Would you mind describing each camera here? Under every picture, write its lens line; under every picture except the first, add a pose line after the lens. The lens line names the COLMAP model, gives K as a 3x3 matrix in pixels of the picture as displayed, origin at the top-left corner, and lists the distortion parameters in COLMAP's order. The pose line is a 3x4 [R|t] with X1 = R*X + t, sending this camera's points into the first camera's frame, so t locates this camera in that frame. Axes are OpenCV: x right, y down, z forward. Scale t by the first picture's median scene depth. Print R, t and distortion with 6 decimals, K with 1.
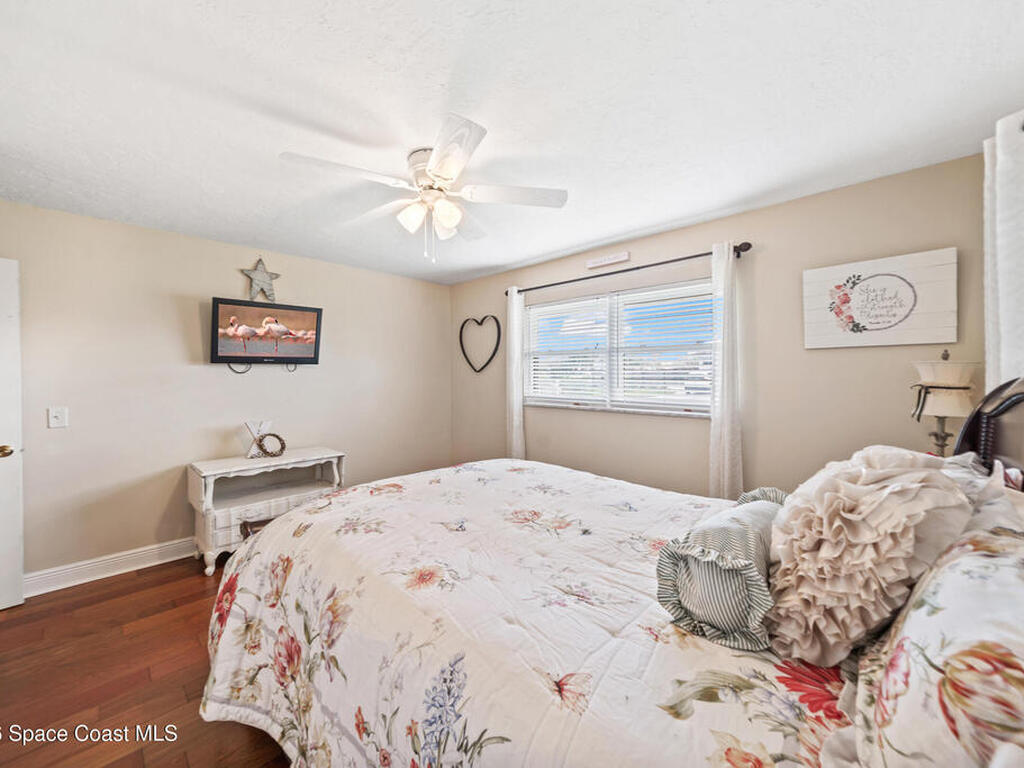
lens RADIAL K [[419.1, 0, 519.2], [0, 419.1, 380.7], [0, 0, 1]] dist [-0.000469, 0.000055]
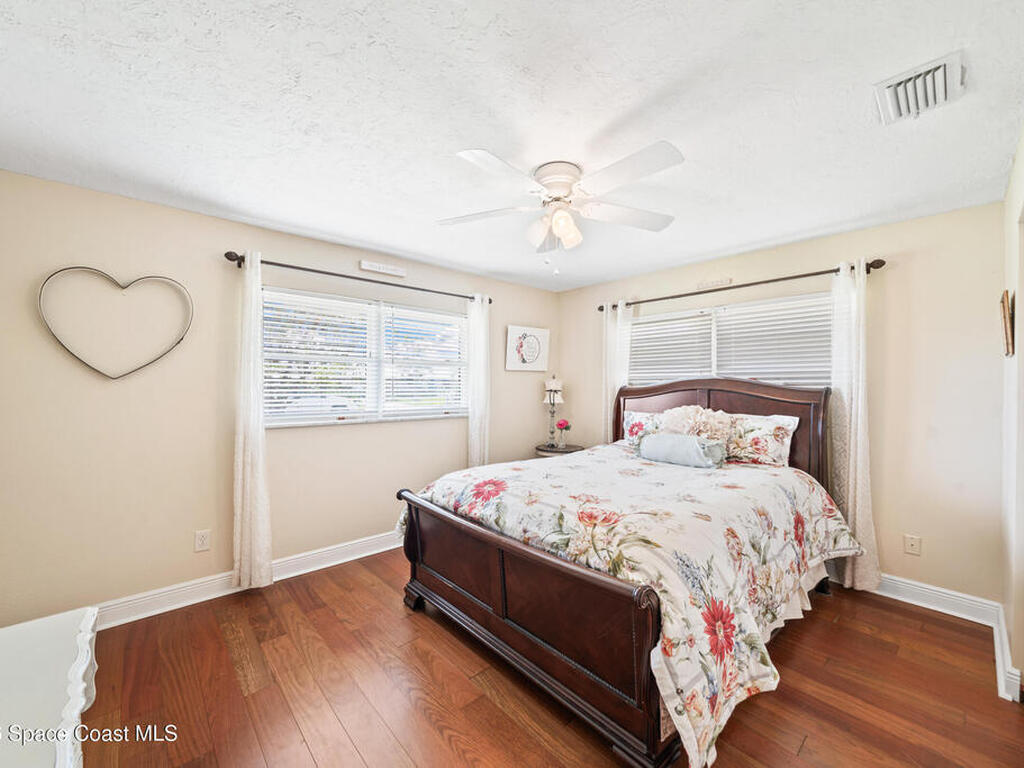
lens RADIAL K [[419.1, 0, 519.2], [0, 419.1, 380.7], [0, 0, 1]] dist [-0.000469, 0.000055]
pose [[0.057607, 0.005756, 0.998323, -0.779427], [0.008248, 0.999947, -0.006241, -0.015975], [-0.998305, 0.008594, 0.057557, 0.637941]]
